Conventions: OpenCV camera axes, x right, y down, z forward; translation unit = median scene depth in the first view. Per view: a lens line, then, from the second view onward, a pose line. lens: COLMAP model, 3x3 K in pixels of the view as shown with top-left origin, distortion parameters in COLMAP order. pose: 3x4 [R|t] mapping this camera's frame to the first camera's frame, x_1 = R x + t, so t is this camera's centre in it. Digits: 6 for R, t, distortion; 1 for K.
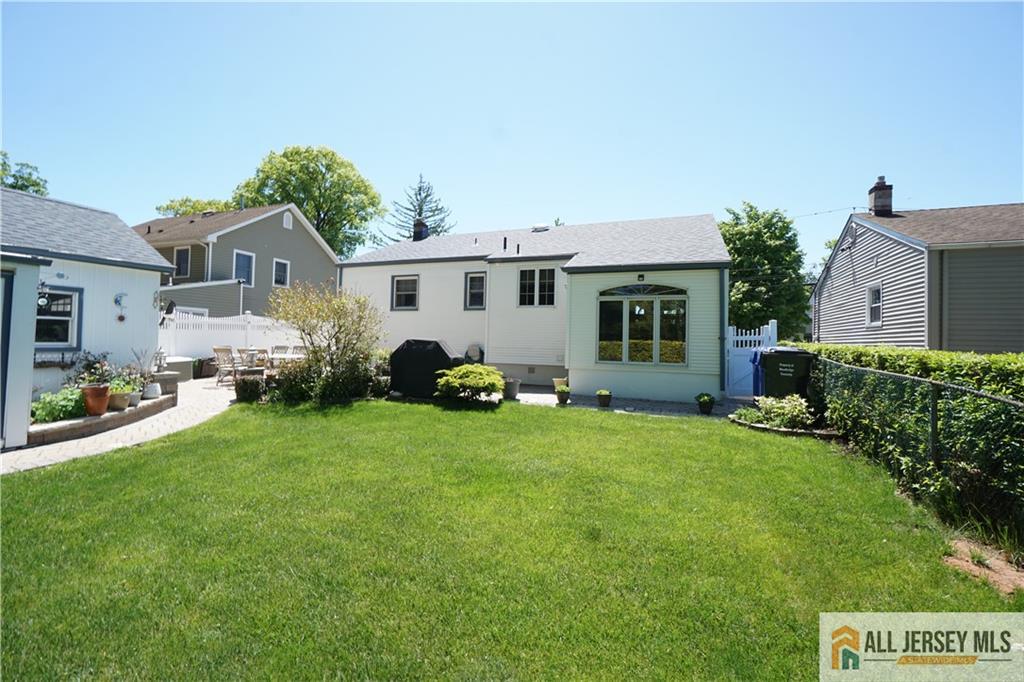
lens RADIAL K [[464.4, 0, 500.4], [0, 464.4, 328.2], [0, 0, 1]] dist [-0.017875, 0.000633]
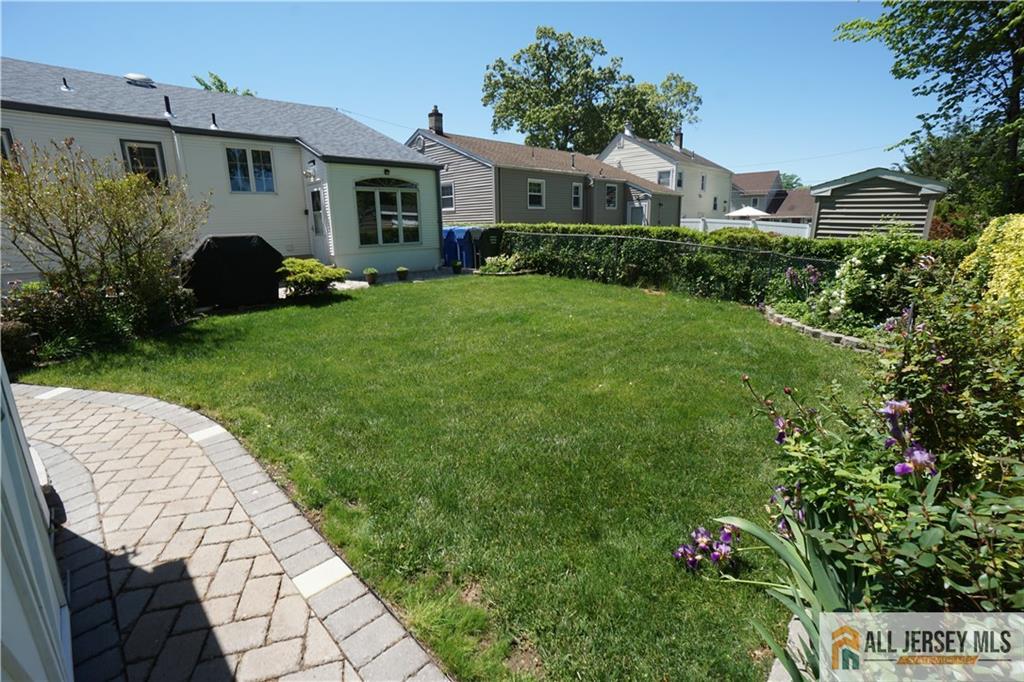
lens RADIAL K [[464.4, 0, 500.4], [0, 464.4, 328.2], [0, 0, 1]] dist [-0.017875, 0.000633]
pose [[0.386457, -0.236594, 0.891445, -0.726652], [0.007605, 0.967322, 0.253435, -0.019109], [-0.922276, -0.091163, 0.375628, 0.234448]]
